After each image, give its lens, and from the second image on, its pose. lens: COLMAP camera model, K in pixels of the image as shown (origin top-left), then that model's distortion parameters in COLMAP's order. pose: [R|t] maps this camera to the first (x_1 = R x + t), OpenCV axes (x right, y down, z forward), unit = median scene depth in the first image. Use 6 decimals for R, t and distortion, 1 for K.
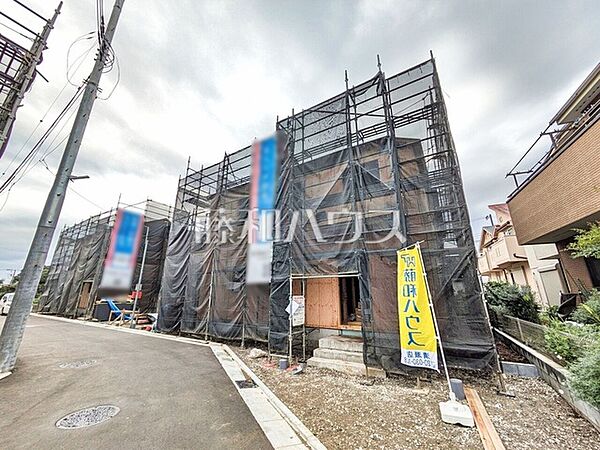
lens RADIAL K [[234.0, 0, 300.0], [0, 234.0, 225.0], [0, 0, 1]] dist [0.000852, 0.000068]
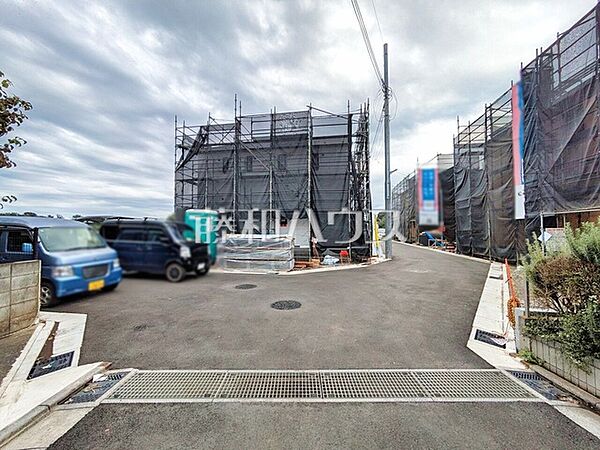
lens RADIAL K [[234.0, 0, 300.0], [0, 234.0, 225.0], [0, 0, 1]] dist [0.000852, 0.000068]
pose [[0.377864, -0.026714, -0.925476, 0.308700], [0.273495, 0.958198, 0.084007, -0.085205], [0.884545, -0.284857, 0.369374, -0.297448]]
